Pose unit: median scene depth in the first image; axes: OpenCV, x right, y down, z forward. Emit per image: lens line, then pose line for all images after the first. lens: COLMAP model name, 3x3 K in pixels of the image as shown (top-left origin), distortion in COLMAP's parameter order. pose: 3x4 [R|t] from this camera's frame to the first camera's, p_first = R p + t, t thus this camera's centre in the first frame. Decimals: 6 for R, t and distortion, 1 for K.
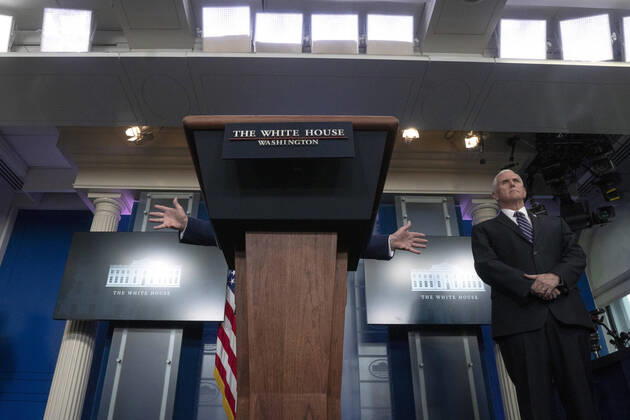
lens RADIAL K [[459.1, 0, 299.8], [0, 459.1, 222.4], [0, 0, 1]] dist [-0.050279, -0.001689]
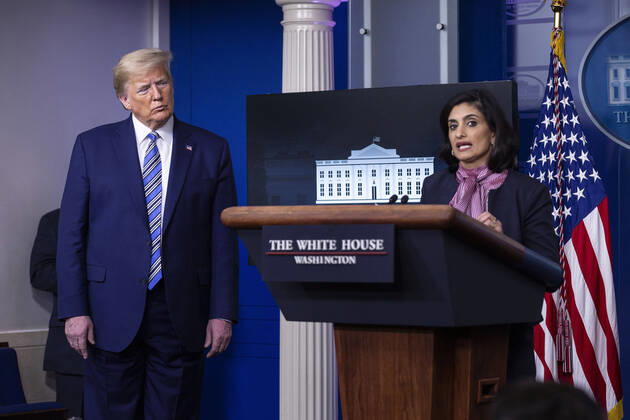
lens RADIAL K [[1795.6, 0, 315.9], [0, 1795.6, 212.4], [0, 0, 1]] dist [-0.248435, 0.000000]
pose [[0.823604, -0.014185, -0.566988, 1.727107], [0.265178, 0.893322, 0.362846, -1.377170], [0.501356, -0.449194, 0.739504, -1.289118]]
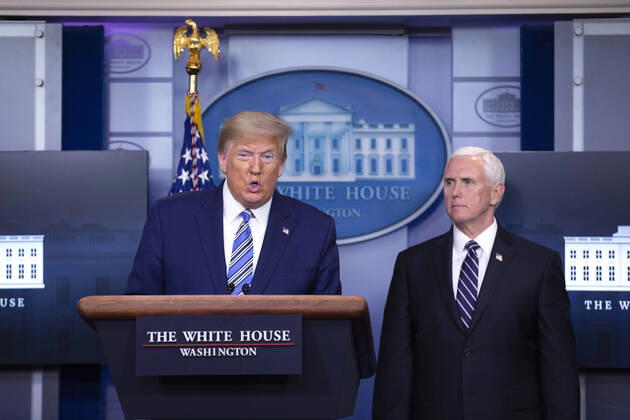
lens RADIAL K [[2753.5, 0, 303.8], [0, 2753.5, 180.5], [0, 0, 1]] dist [0.697015, 0.000000]
pose [[0.994705, -0.014151, -0.101790, 0.591614], [0.054783, 0.911023, 0.408700, -2.312360], [0.086949, -0.412112, 0.906975, -3.078227]]
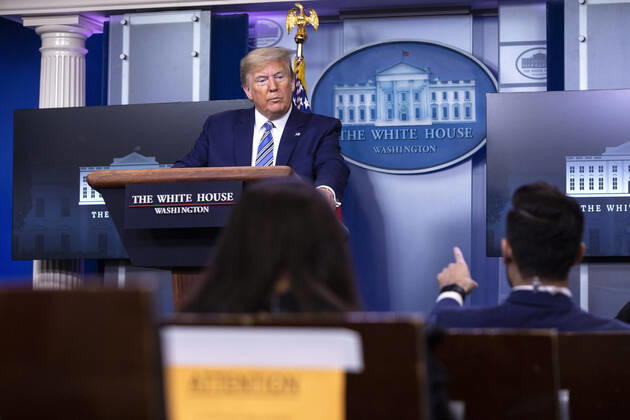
lens RADIAL K [[1891.8, 0, 342.7], [0, 1891.8, 161.3], [0, 0, 1]] dist [0.118756, 0.000000]
pose [[0.944750, -0.033263, -0.326101, 1.660517], [0.150610, 0.927658, 0.341711, -1.631035], [0.291144, -0.371946, 0.881415, -2.524241]]
